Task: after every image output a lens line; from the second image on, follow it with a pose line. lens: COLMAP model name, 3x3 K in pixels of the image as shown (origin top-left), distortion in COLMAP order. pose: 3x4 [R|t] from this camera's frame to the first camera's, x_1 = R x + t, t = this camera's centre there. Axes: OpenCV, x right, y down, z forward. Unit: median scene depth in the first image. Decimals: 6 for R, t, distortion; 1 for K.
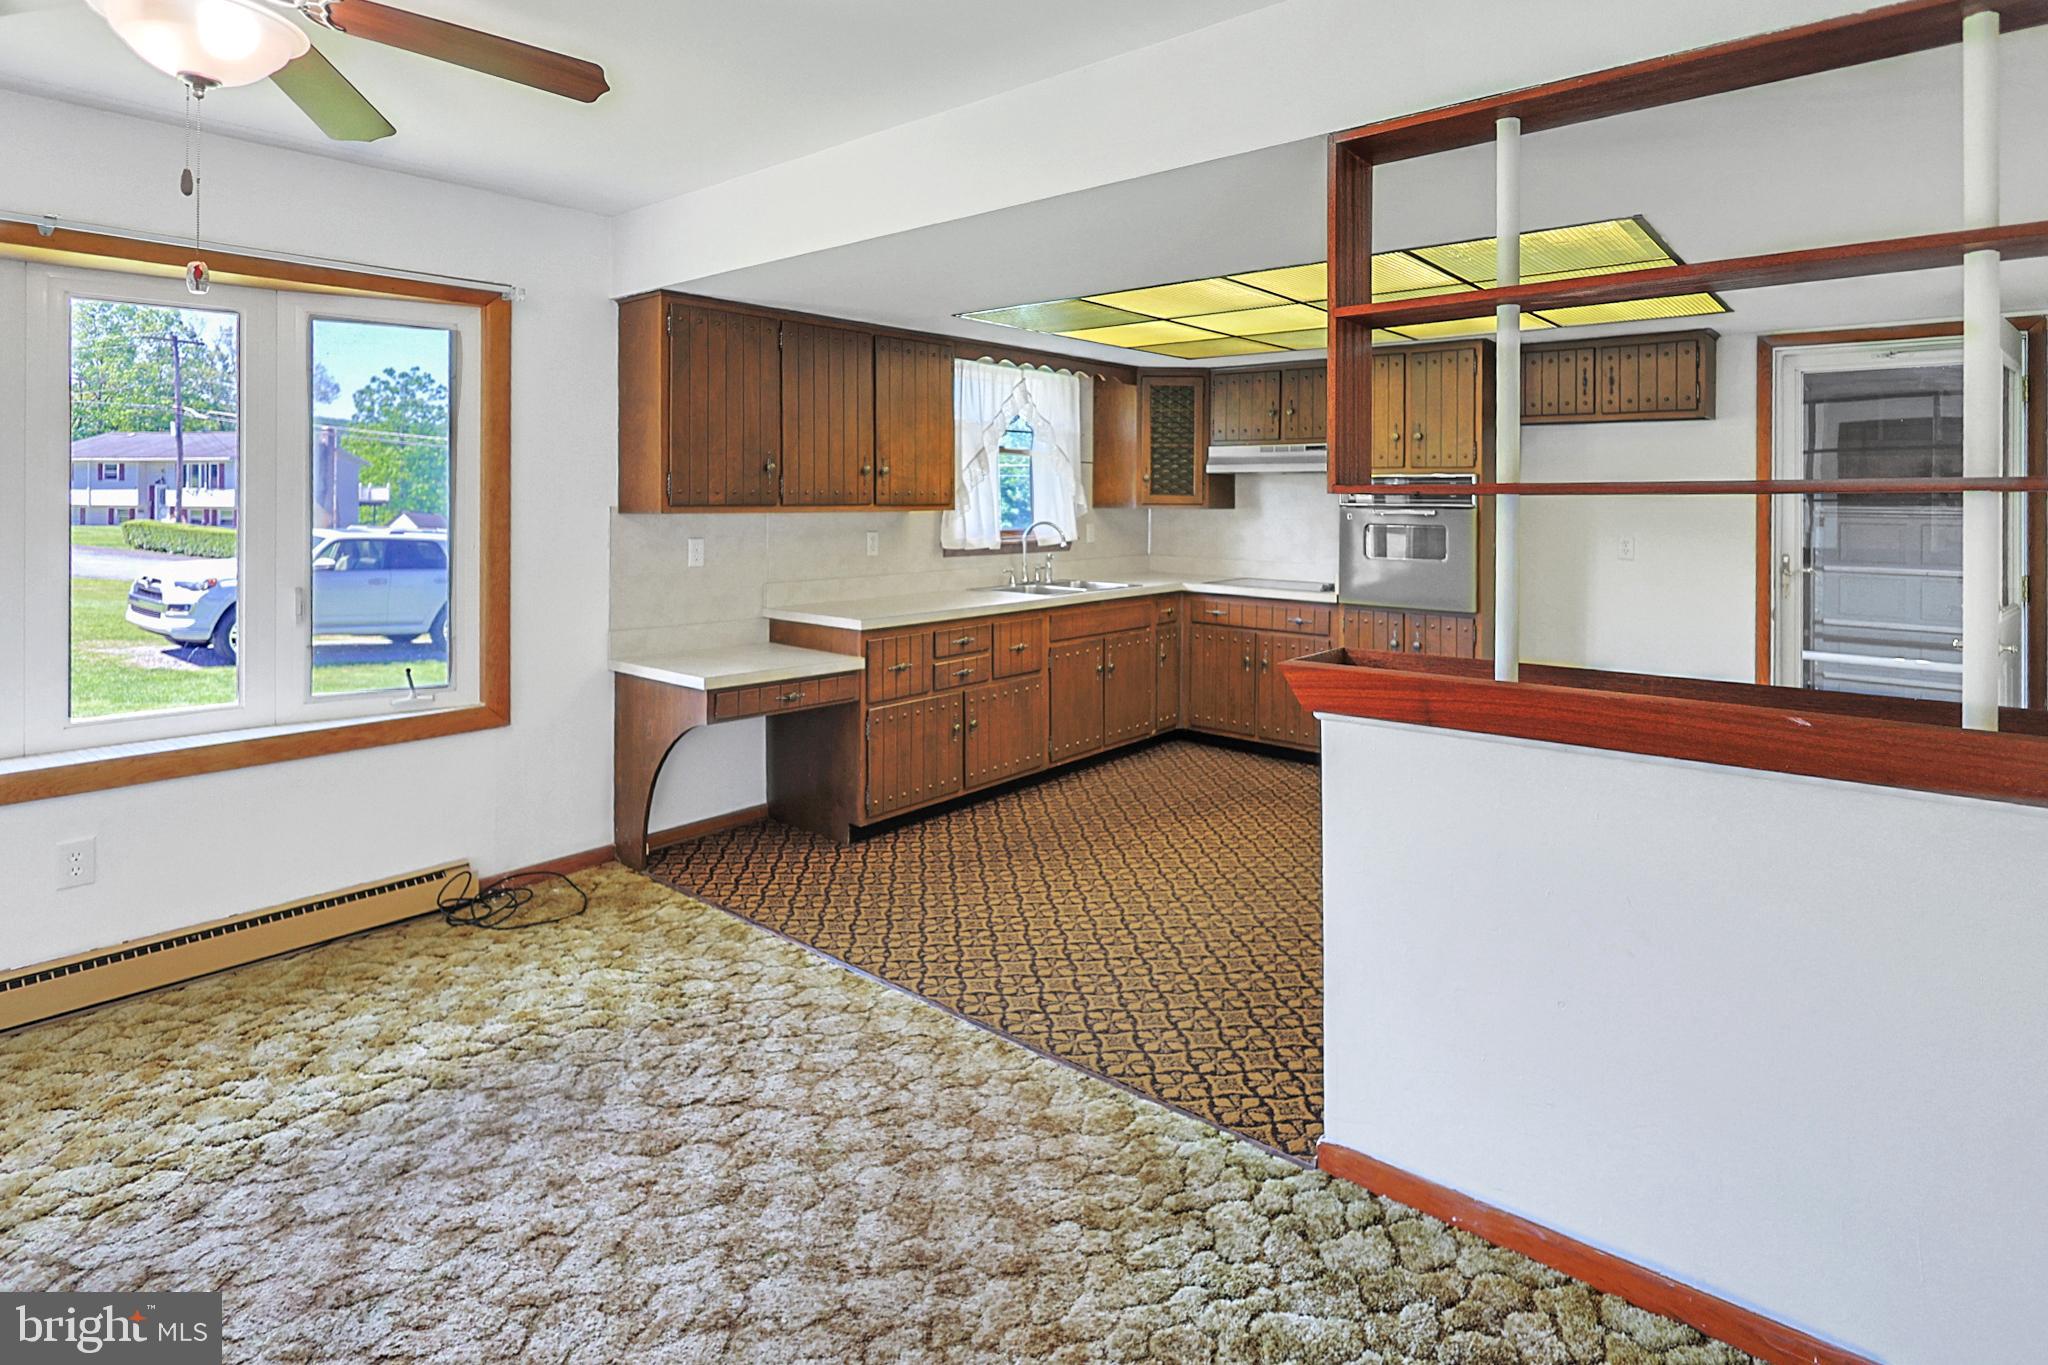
lens RADIAL K [[1066.2, 0, 1001.5], [0, 1066.2, 498.0], [0, 0, 1]] dist [-0.005958, 0.001996]
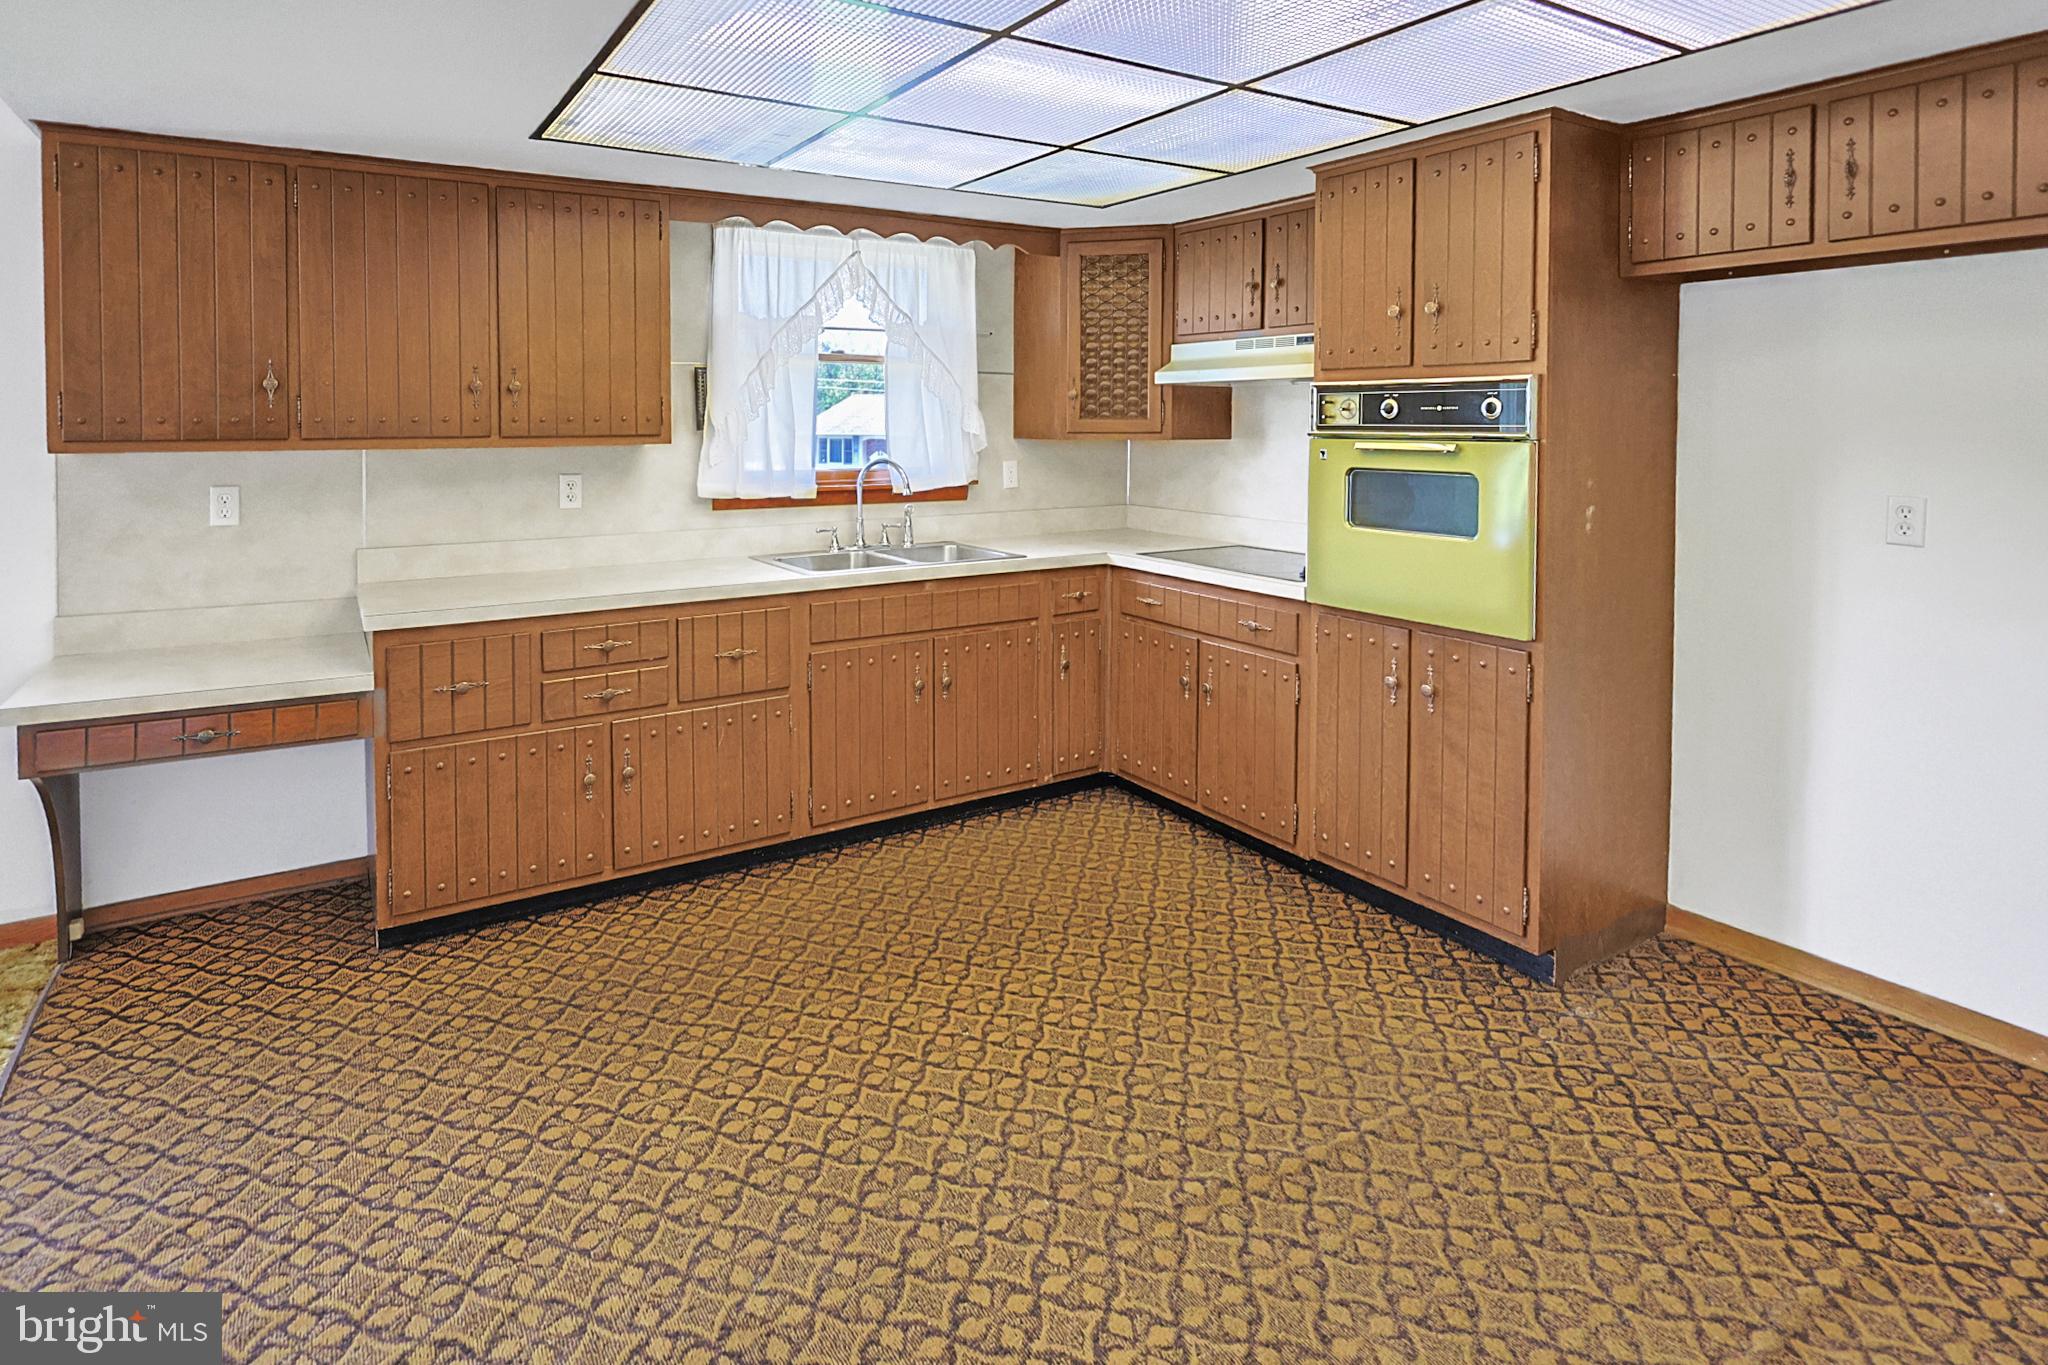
lens RADIAL K [[1000.1, 0, 1049.6], [0, 1000.1, 451.5], [0, 0, 1]] dist [-0.002639, 0.001092]
pose [[0.947617, 0.002705, -0.319398, 0.479526], [0.006258, 0.999615, 0.027031, 0.000560], [0.319348, -0.027614, 0.947235, 0.588234]]
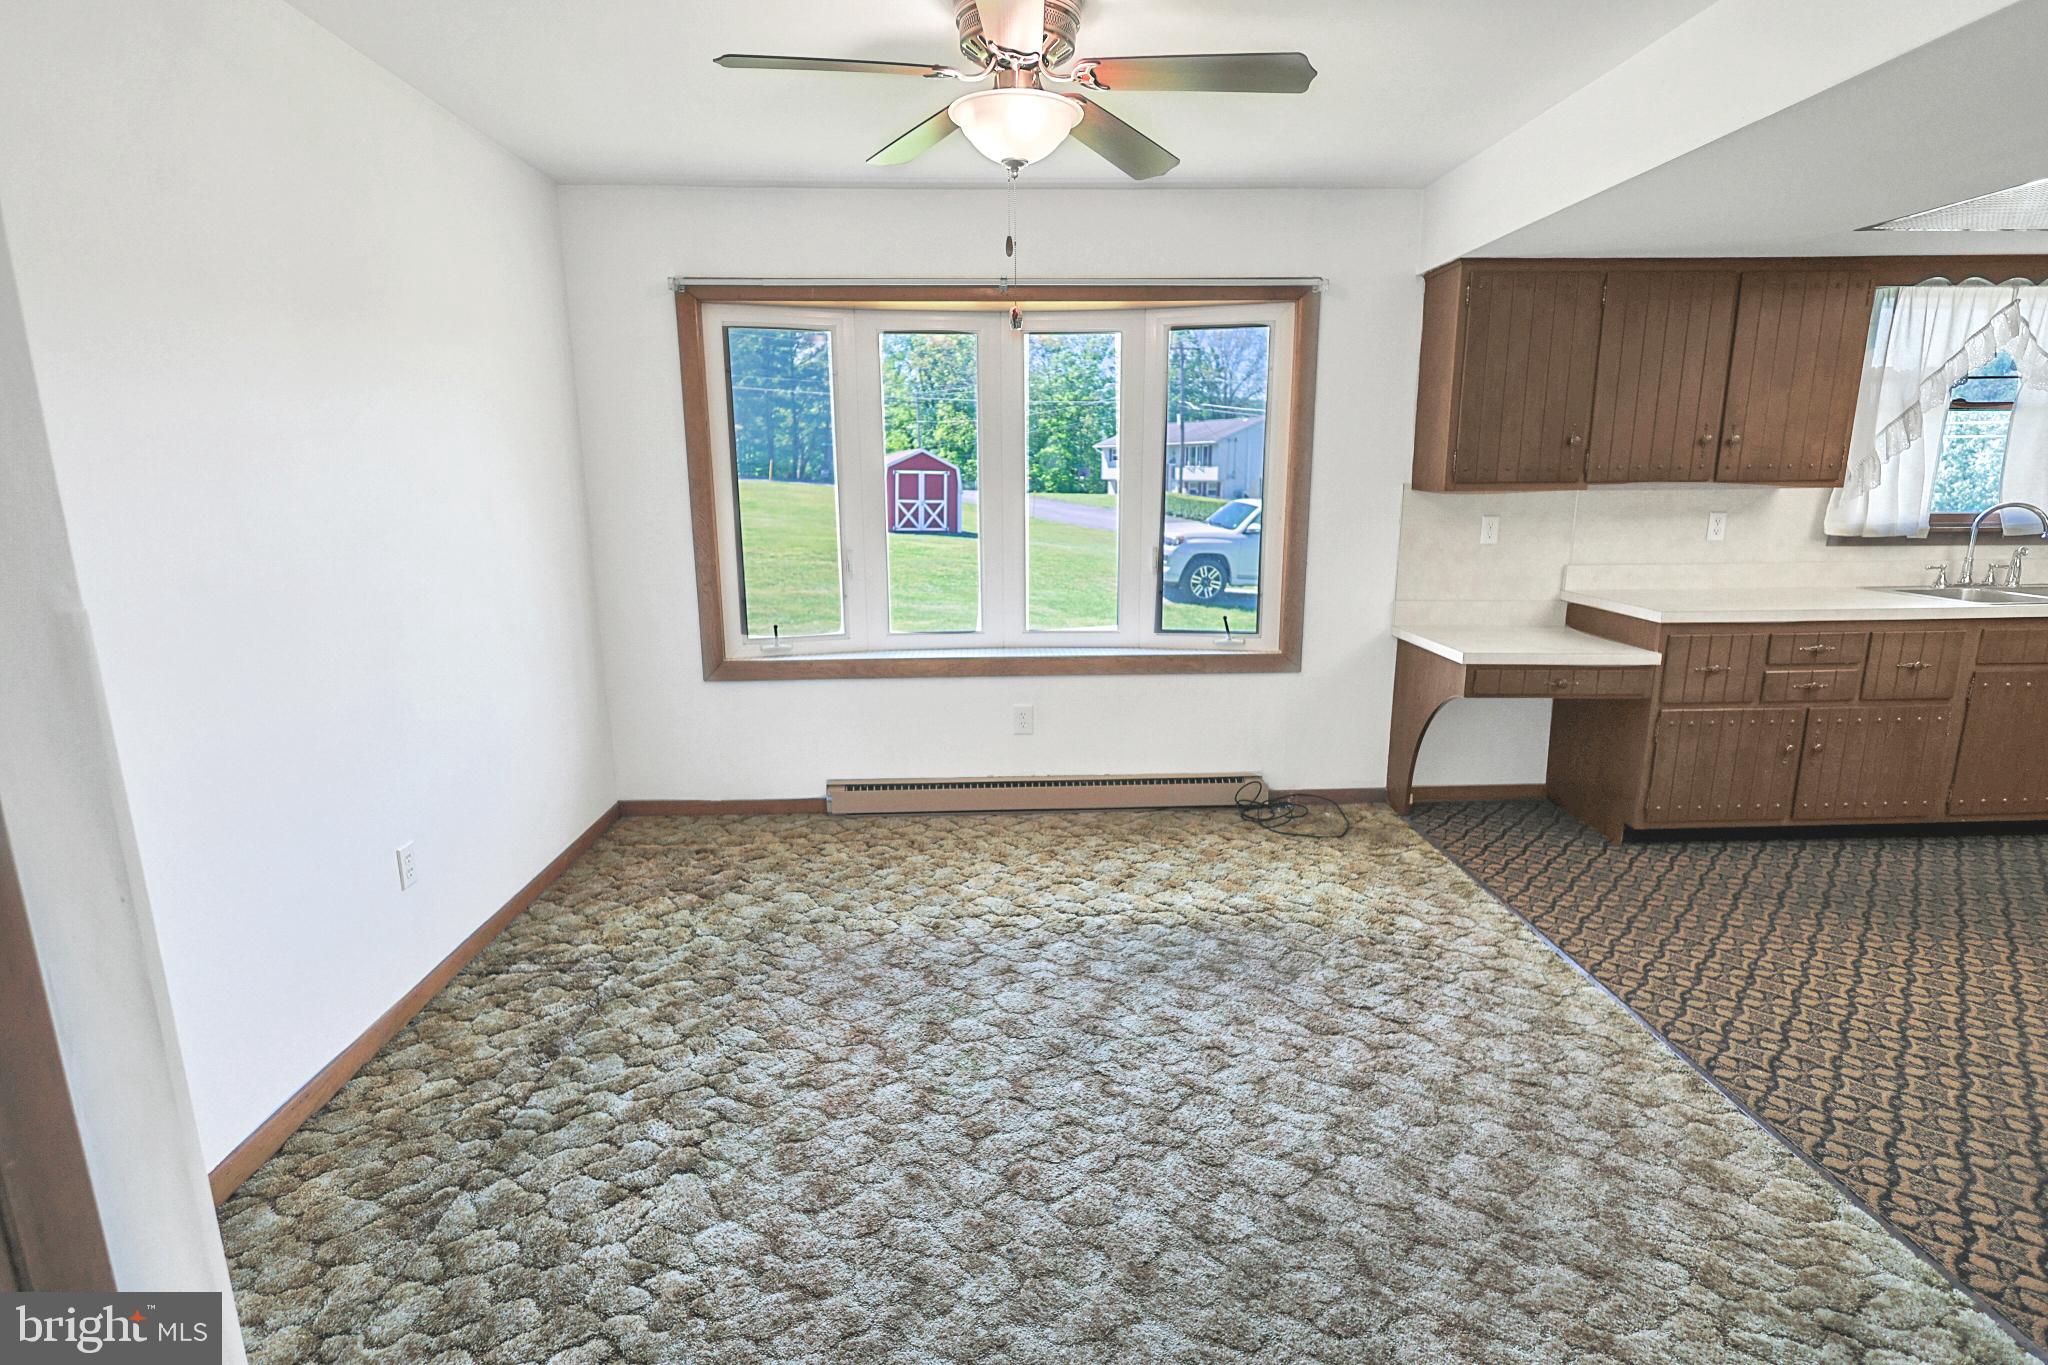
lens RADIAL K [[1000.1, 0, 1041.4], [0, 1000.1, 690.0], [0, 0, 1]] dist [-0.002639, 0.001092]
pose [[0.679888, 0.149520, -0.717910, 0.134483], [0.008297, 0.977361, 0.211414, -0.004240], [0.733269, -0.149694, 0.663256, 0.044133]]
